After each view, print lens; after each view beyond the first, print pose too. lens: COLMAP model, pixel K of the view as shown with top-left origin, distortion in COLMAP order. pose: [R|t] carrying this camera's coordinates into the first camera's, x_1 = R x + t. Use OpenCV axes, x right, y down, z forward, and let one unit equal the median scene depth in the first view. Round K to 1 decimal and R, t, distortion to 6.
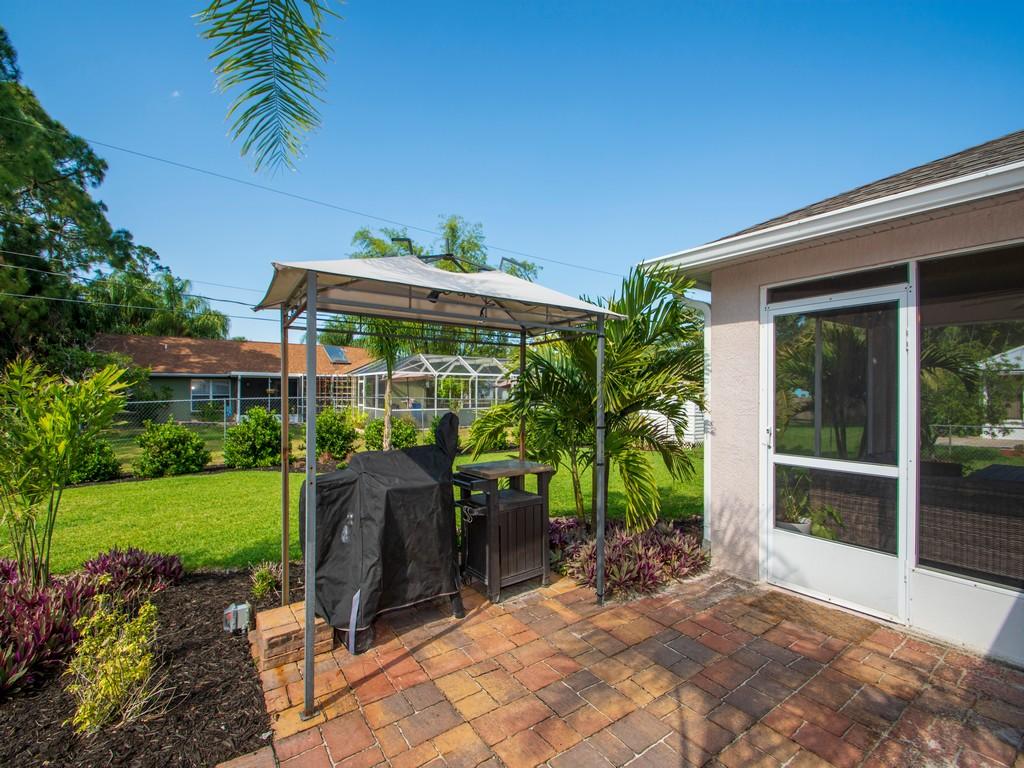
lens RADIAL K [[444.8, 0, 512.0], [0, 444.8, 384.0], [0, 0, 1]] dist [0.000160, 0.000091]
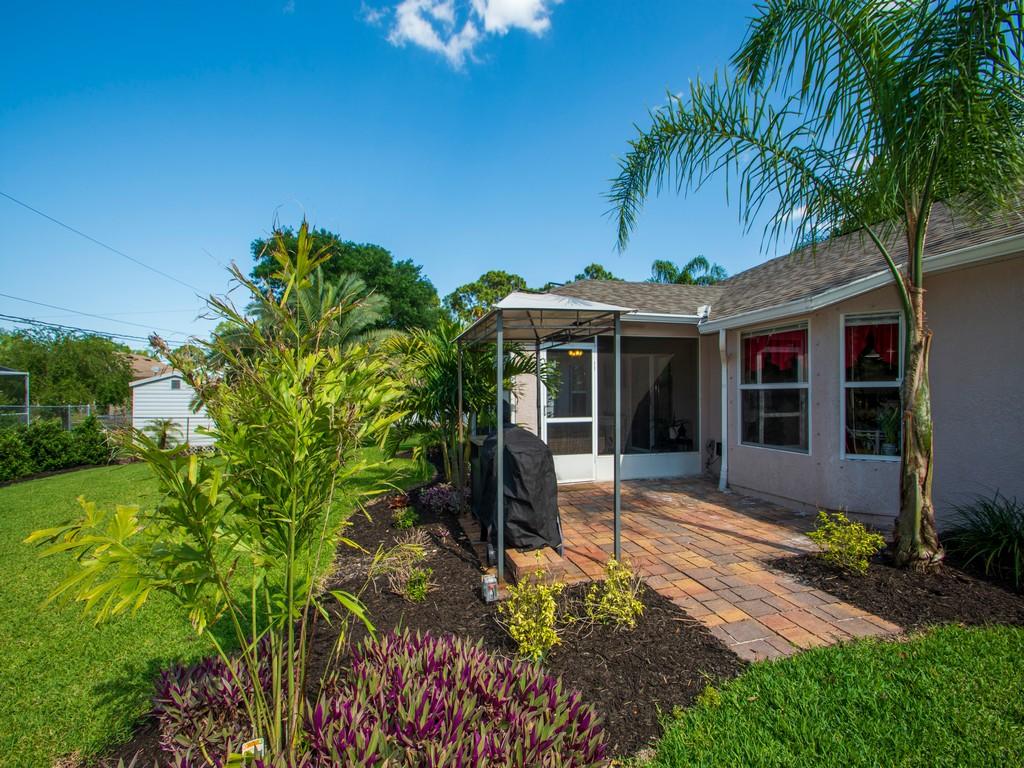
lens RADIAL K [[444.8, 0, 512.0], [0, 444.8, 384.0], [0, 0, 1]] dist [0.000160, 0.000091]
pose [[0.364896, 0.006688, 0.931024, -1.574381], [-0.006030, 0.999970, -0.004820, 0.018850], [-0.931029, -0.003855, 0.364926, 0.526105]]
